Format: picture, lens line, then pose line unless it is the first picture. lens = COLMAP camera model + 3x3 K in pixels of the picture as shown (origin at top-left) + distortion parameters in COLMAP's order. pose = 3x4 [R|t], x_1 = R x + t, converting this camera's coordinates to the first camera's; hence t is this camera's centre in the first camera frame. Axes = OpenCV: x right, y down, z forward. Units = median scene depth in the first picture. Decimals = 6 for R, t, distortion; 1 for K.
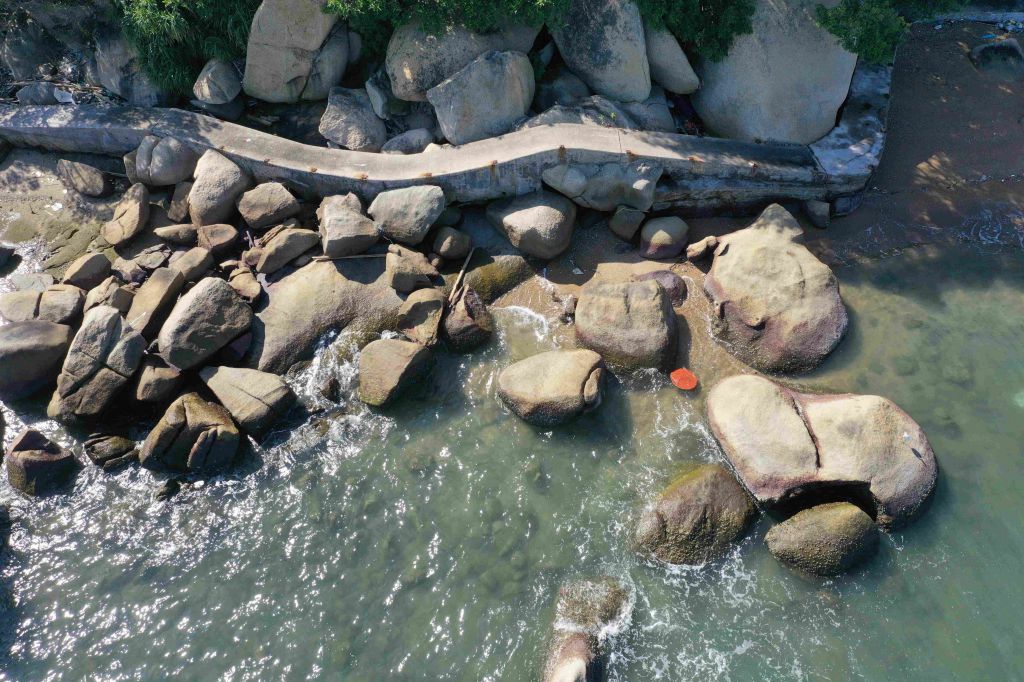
lens RADIAL K [[807.1, 0, 512.0], [0, 807.1, 341.0], [0, 0, 1]] dist [-0.005017, -0.005769]
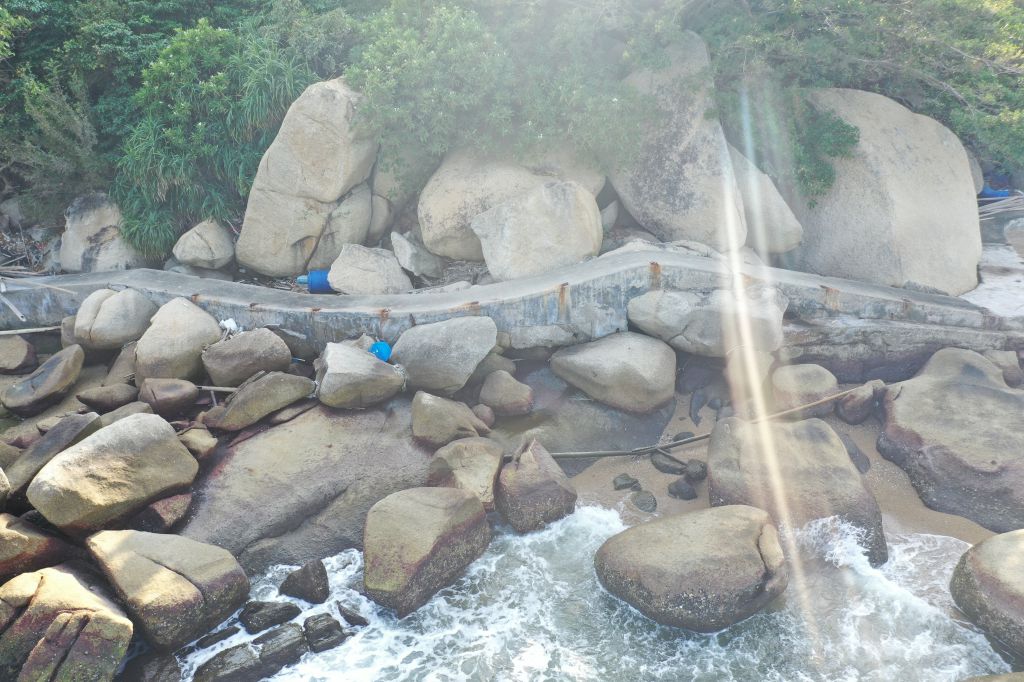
lens RADIAL K [[807.1, 0, 512.0], [0, 807.1, 341.0], [0, 0, 1]] dist [-0.005017, -0.005769]
pose [[0.999724, -0.006094, 0.022667, -0.083225], [0.016492, 0.869536, -0.493594, 0.178947], [-0.016702, 0.493832, 0.869397, 0.367610]]
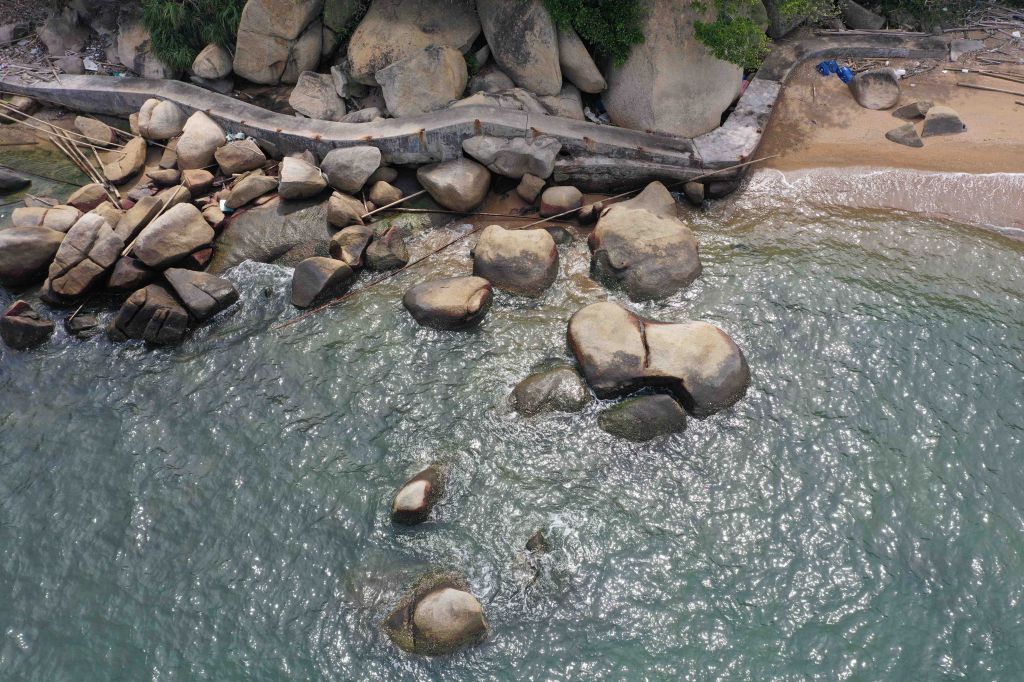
lens RADIAL K [[813.9, 0, 512.0], [0, 813.9, 341.0], [0, 0, 1]] dist [0.013920, 0.005141]
pose [[0.997033, 0.067631, -0.036759, 0.173221], [-0.070656, 0.993575, -0.088414, 0.189651], [0.030544, 0.090749, 0.995405, -0.193831]]
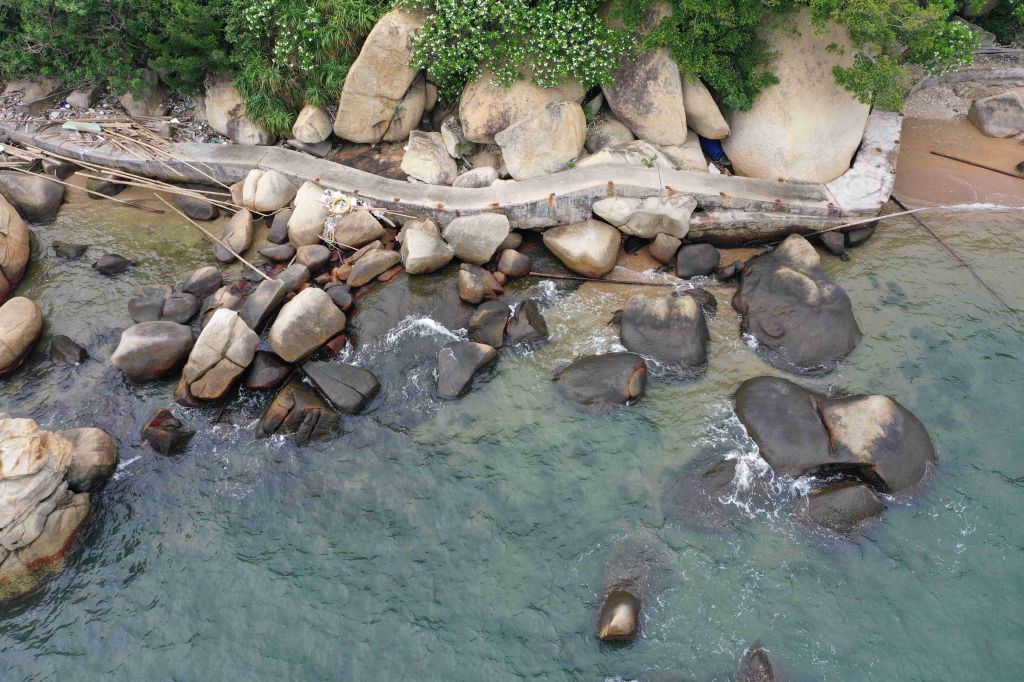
lens RADIAL K [[813.9, 0, 512.0], [0, 813.9, 341.0], [0, 0, 1]] dist [0.013920, 0.005141]
pose [[0.999443, 0.017675, -0.028297, -0.041590], [-0.019288, 0.998142, -0.057797, 0.057159], [0.027222, 0.058310, 0.997927, -0.161871]]
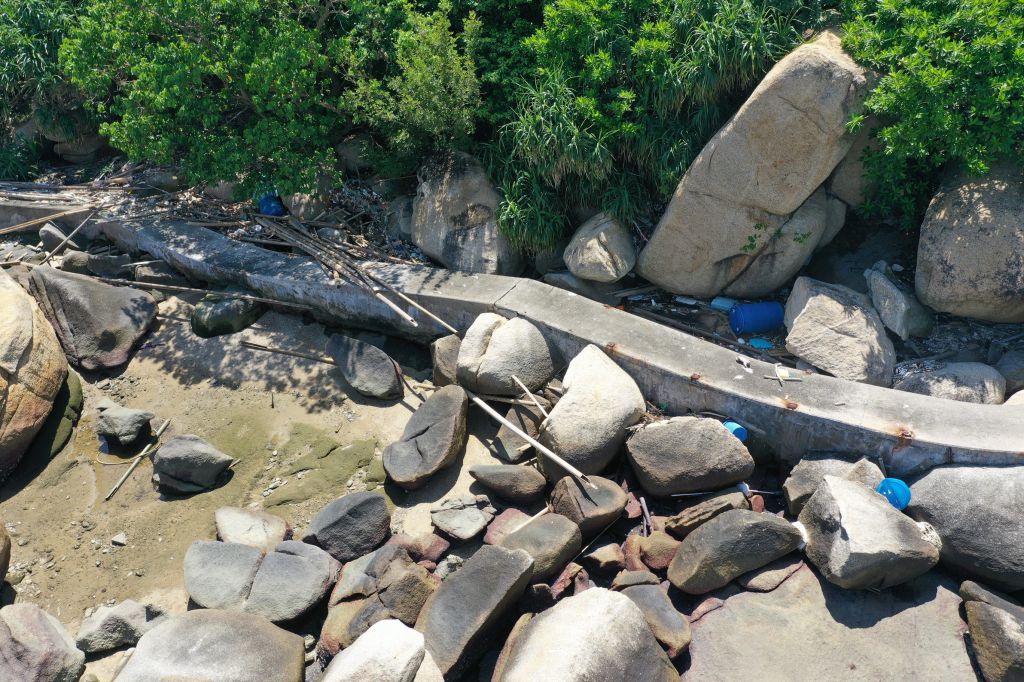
lens RADIAL K [[814.7, 0, 512.0], [0, 814.7, 341.0], [0, 0, 1]] dist [0.030801, -0.050213]
pose [[0.971610, 0.128804, -0.198453, -0.321346], [-0.185330, 0.935758, -0.300015, -0.056471], [0.147061, 0.328277, 0.933064, 0.456065]]
